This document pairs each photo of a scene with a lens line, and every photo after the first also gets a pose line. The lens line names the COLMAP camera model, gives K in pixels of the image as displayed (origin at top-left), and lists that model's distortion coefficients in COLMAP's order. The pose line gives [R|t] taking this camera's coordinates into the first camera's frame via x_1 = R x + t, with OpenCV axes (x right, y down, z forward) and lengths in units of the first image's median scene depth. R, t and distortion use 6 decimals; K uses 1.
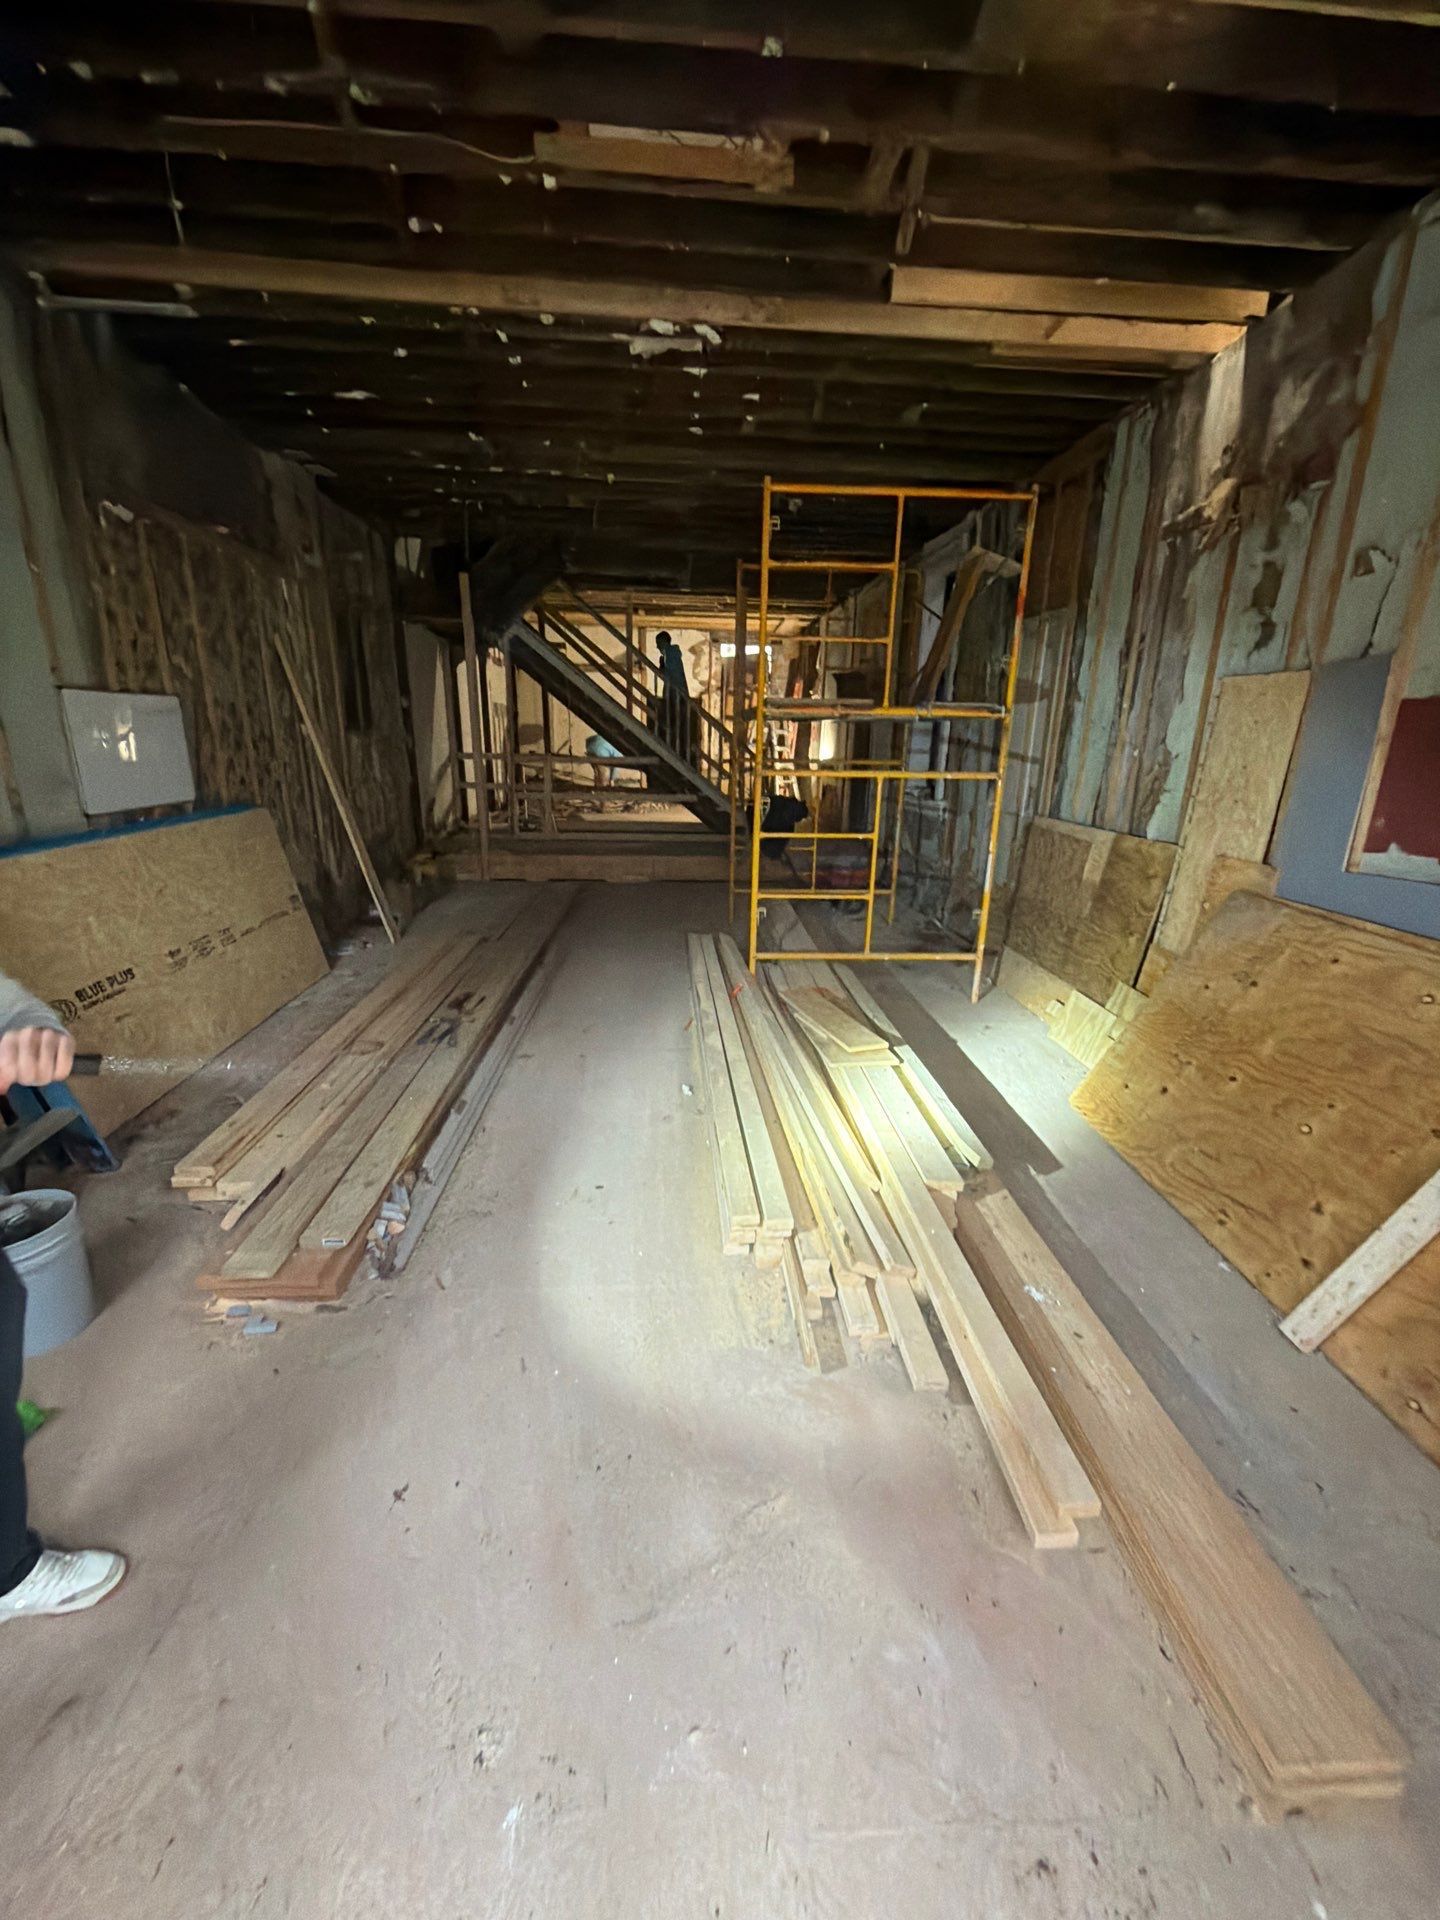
lens RADIAL K [[758.3, 0, 721.8], [0, 758.3, 955.2], [0, 0, 1]] dist [-0.001195, 0.000105]
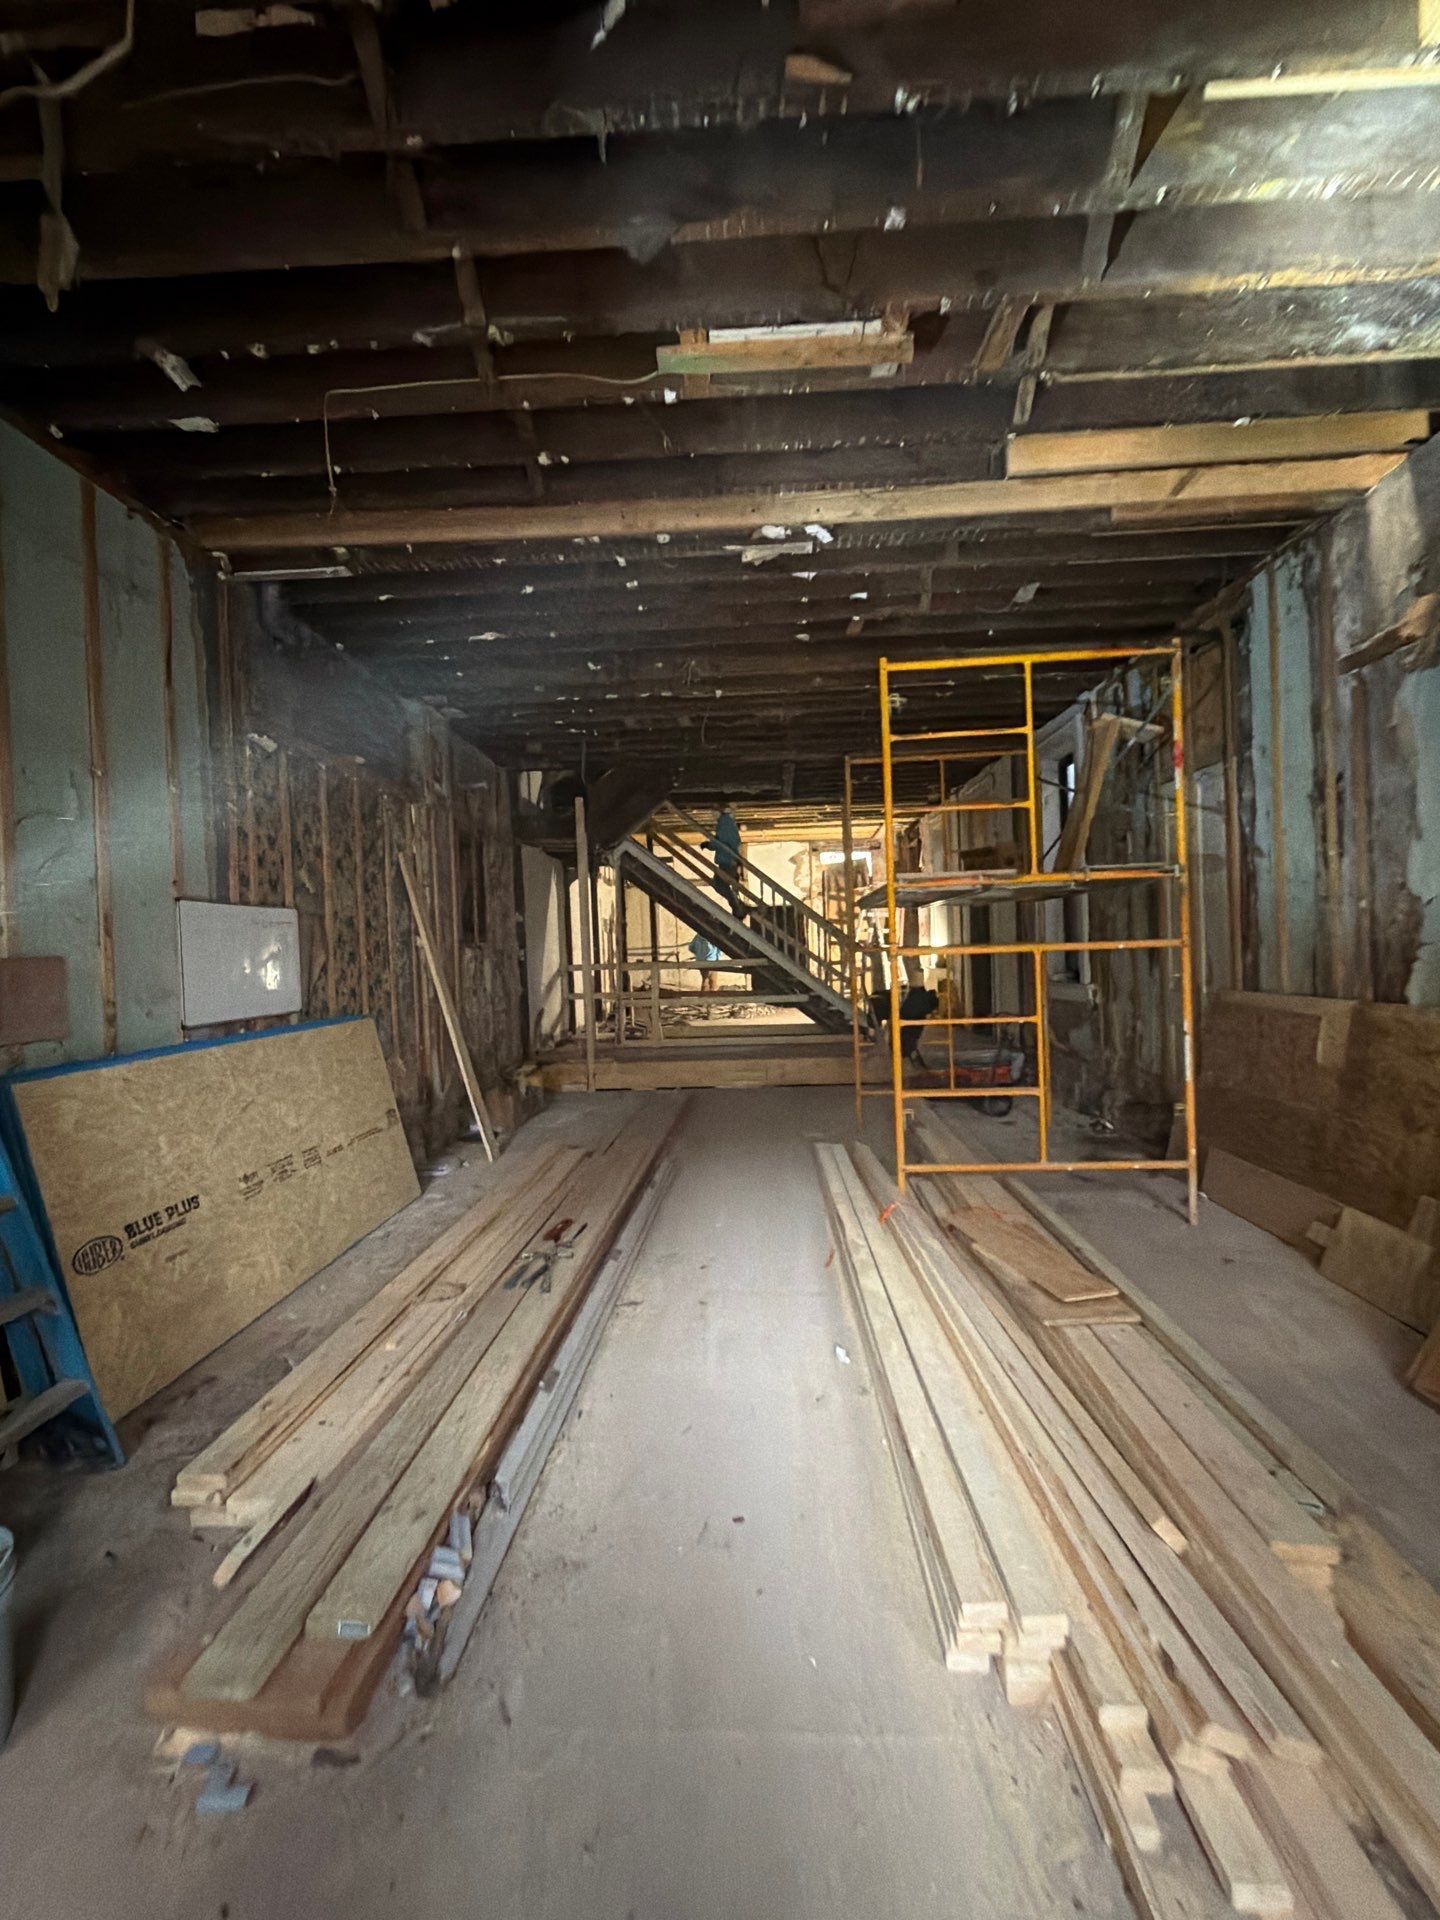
lens RADIAL K [[758.3, 0, 720.4], [0, 758.3, 961.3], [0, 0, 1]] dist [-0.001195, 0.000105]
pose [[0.990565, -0.052525, -0.126576, -0.047669], [0.017249, 0.964074, -0.265074, -0.001485], [0.135952, 0.260390, 0.955884, 0.153671]]
